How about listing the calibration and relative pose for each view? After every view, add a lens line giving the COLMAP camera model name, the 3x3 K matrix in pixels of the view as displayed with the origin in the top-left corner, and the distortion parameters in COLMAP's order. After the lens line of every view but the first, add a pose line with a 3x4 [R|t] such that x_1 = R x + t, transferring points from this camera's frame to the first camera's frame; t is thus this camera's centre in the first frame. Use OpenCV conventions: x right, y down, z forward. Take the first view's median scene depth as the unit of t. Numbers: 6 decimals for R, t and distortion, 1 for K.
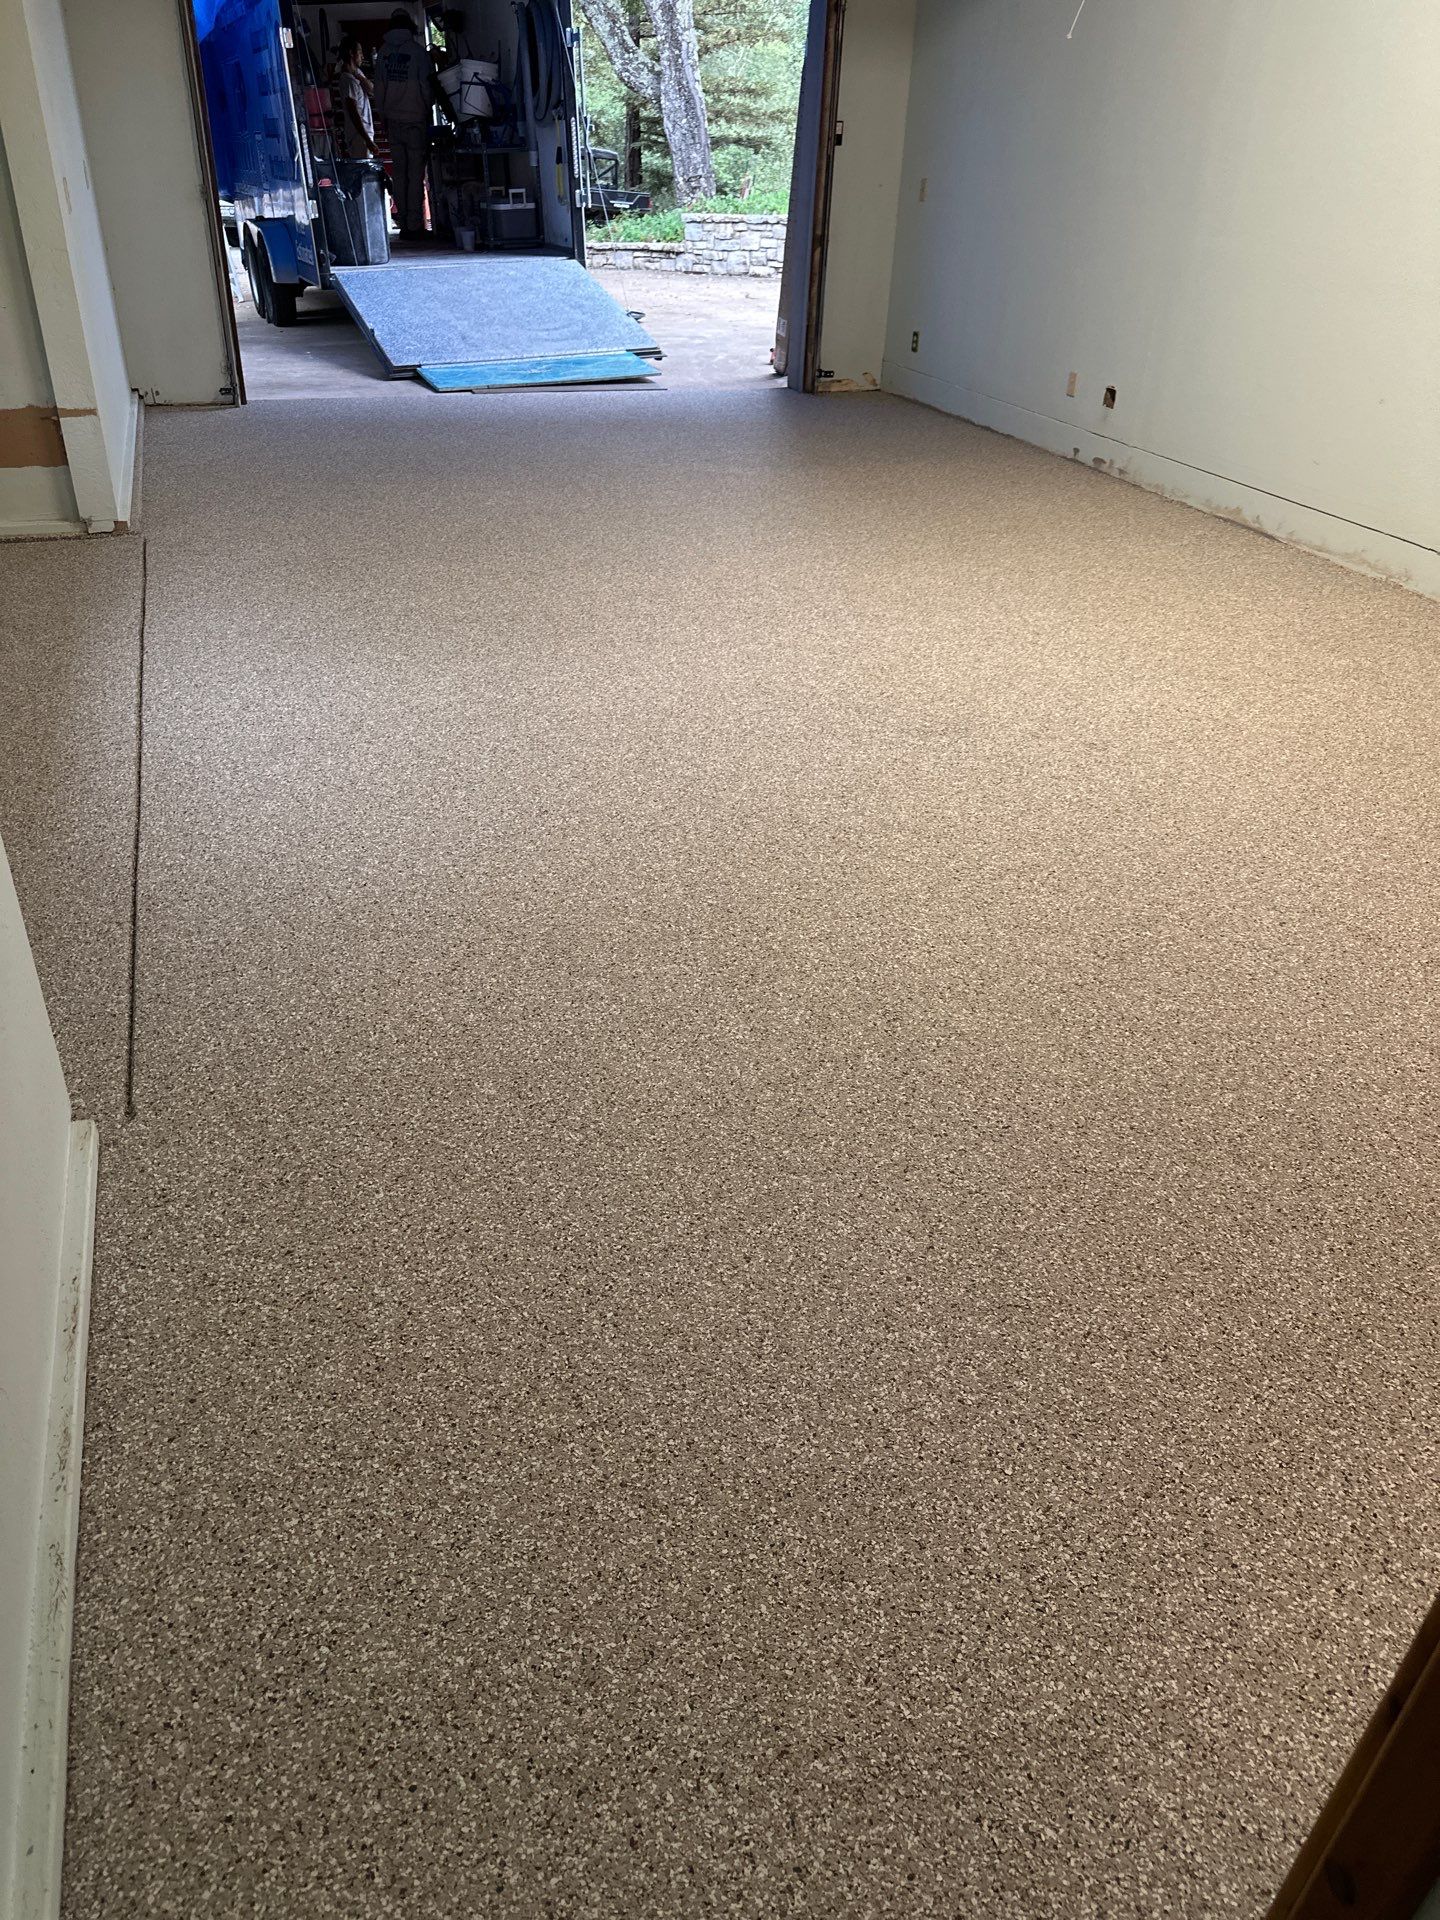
lens RADIAL K [[1338.3, 0, 704.4], [0, 1338.3, 949.3], [0, 0, 1]] dist [0.030721, -0.037763]
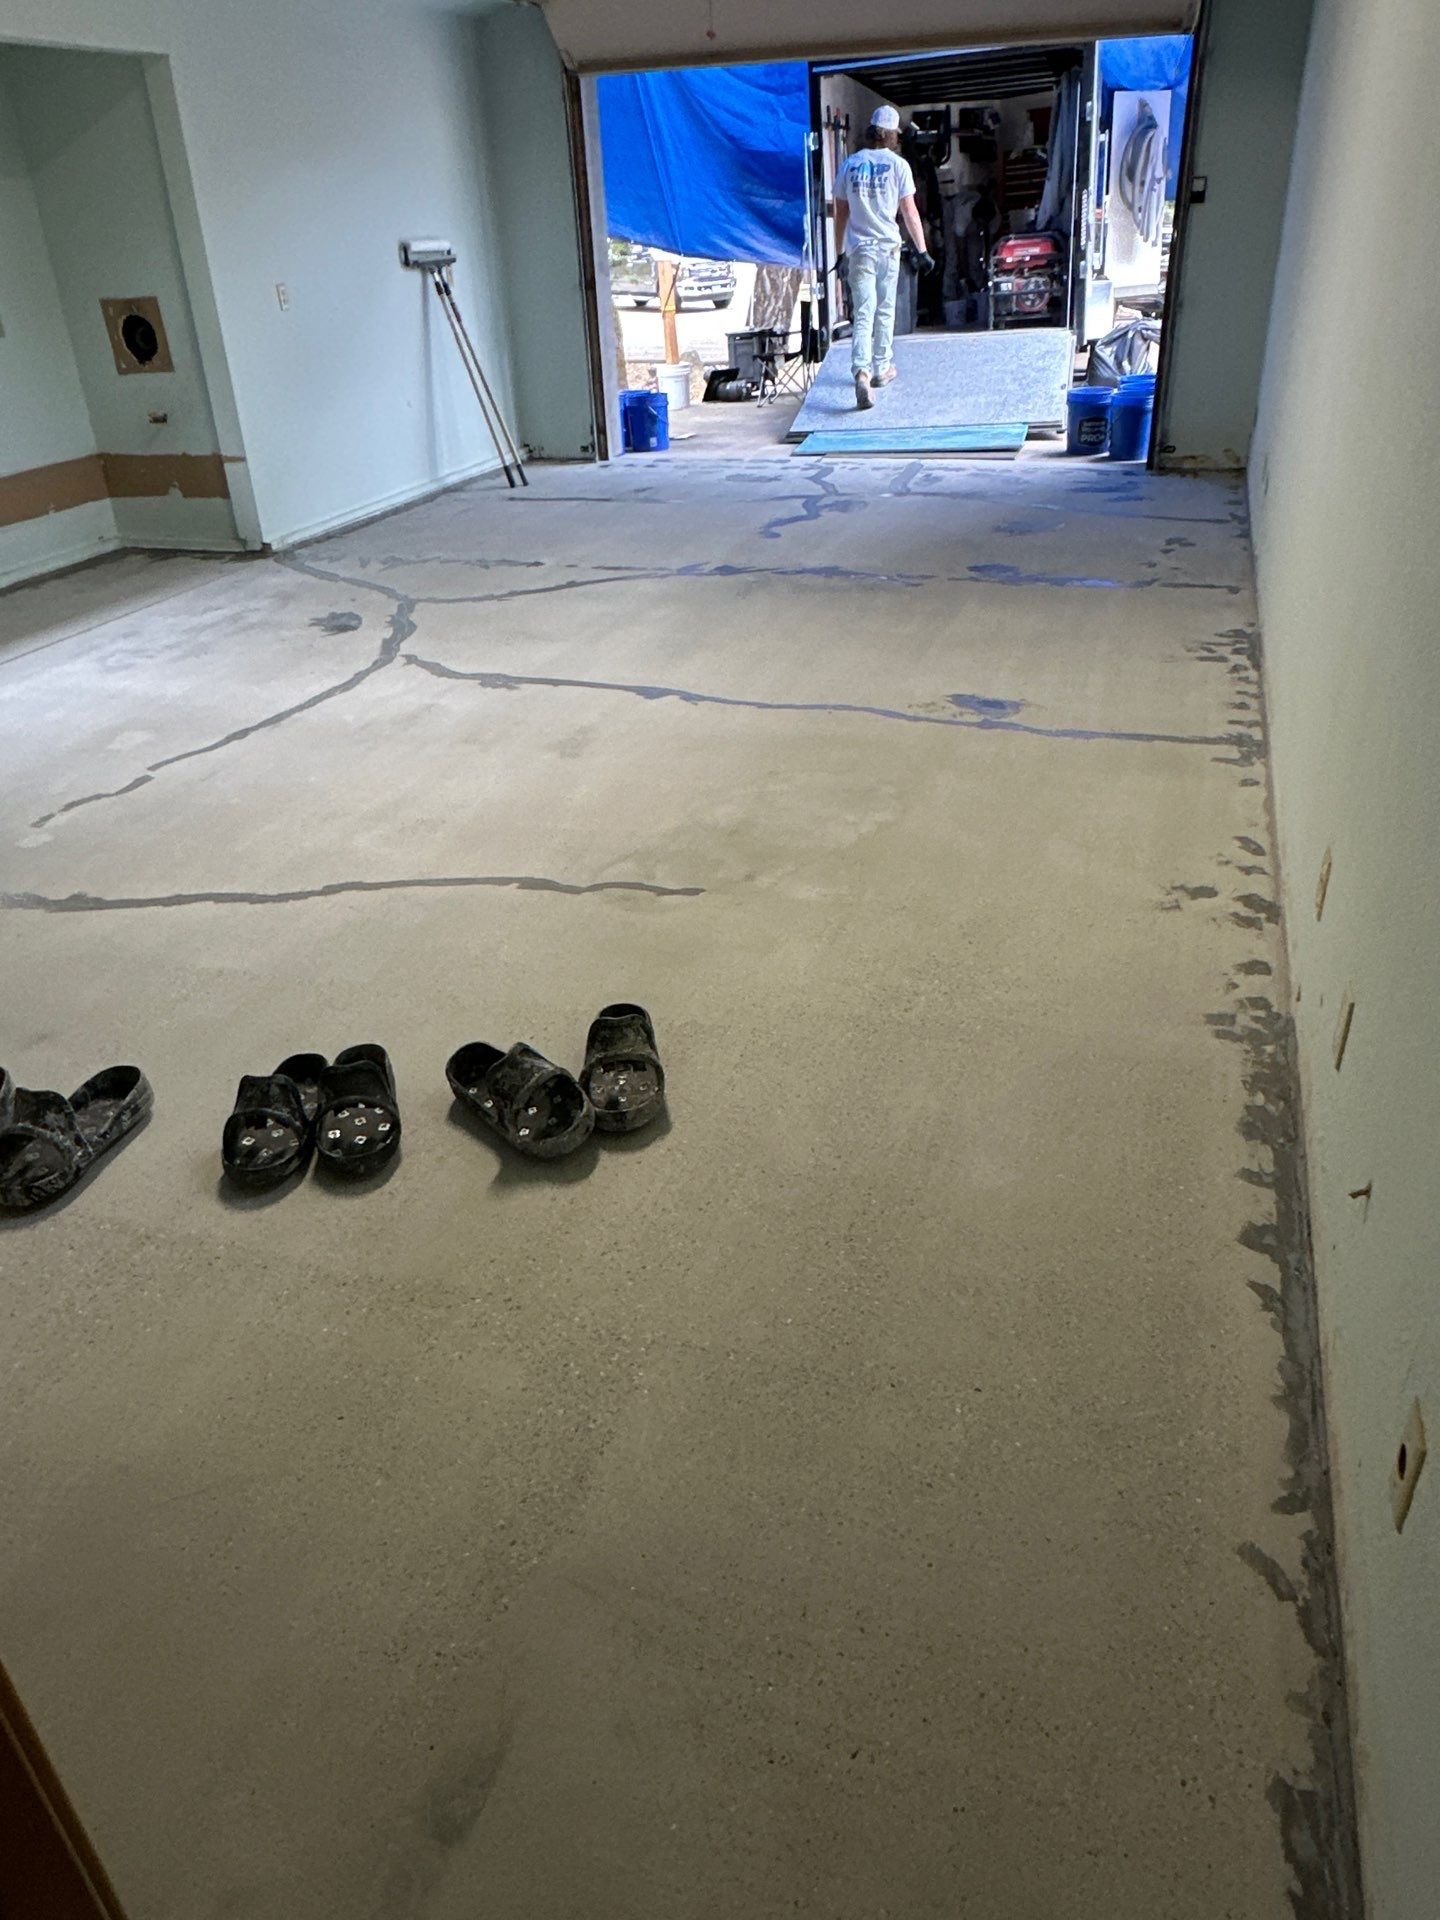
lens RADIAL K [[1338.3, 0, 745.4], [0, 1338.3, 935.0], [0, 0, 1]] dist [0.030721, -0.037763]
pose [[0.803052, 0.221502, -0.553213, 0.707403], [-0.248737, 0.968206, 0.026592, -0.098161], [0.541515, 0.116249, 0.832615, 0.209472]]
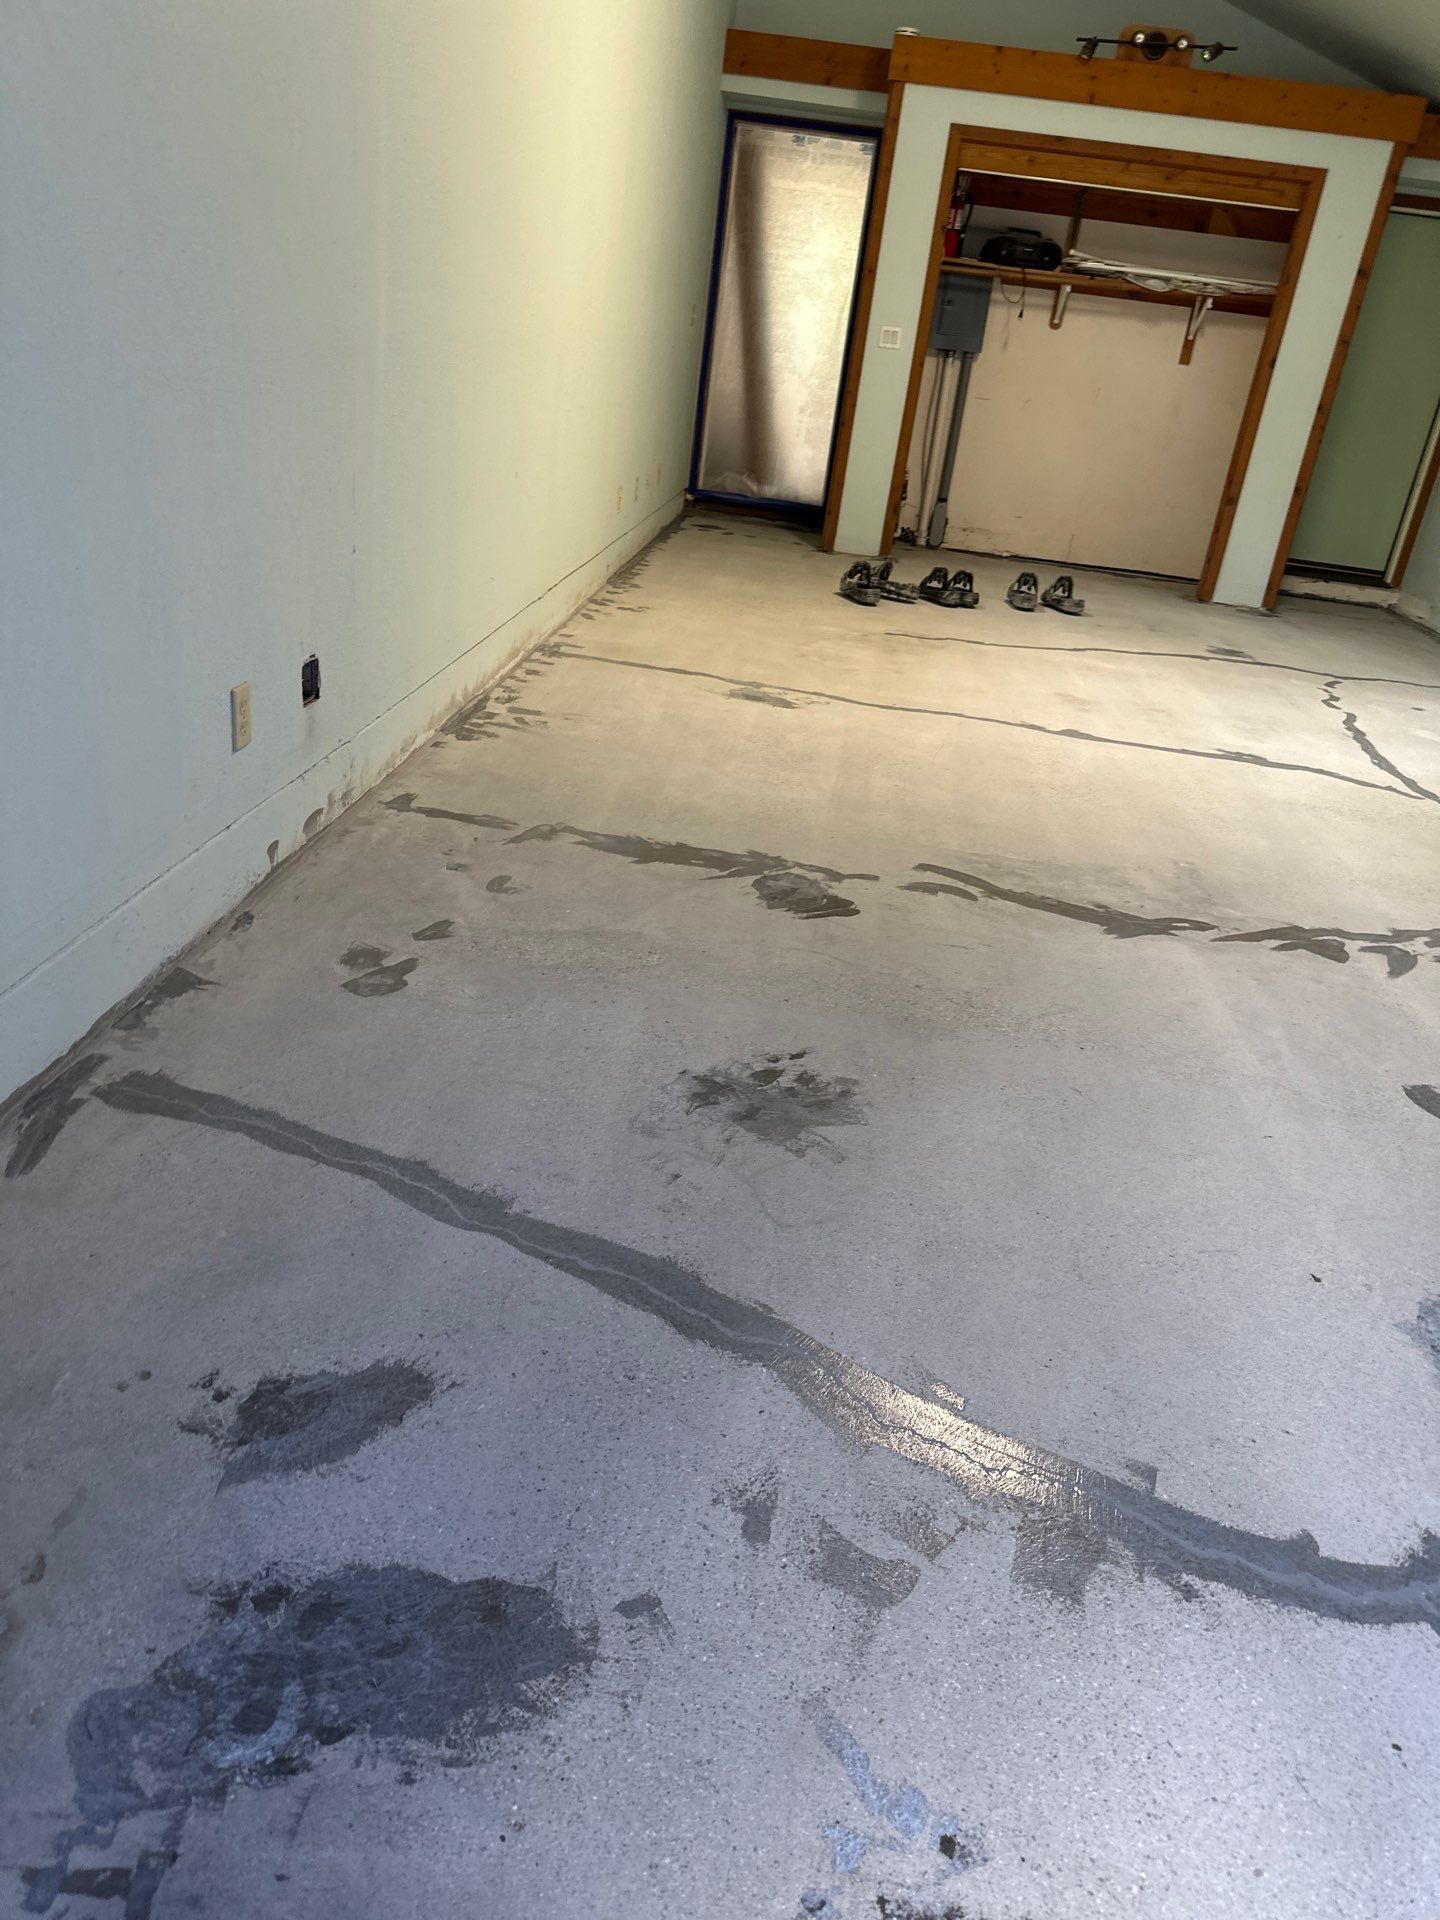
lens RADIAL K [[1338.3, 0, 716.3], [0, 1338.3, 983.4], [0, 0, 1]] dist [0.030721, -0.037763]
pose [[-0.896613, -0.310344, 0.315868, 0.038956], [0.089186, 0.572139, 0.815293, -0.852068], [-0.433742, 0.759173, -0.485309, 1.520380]]
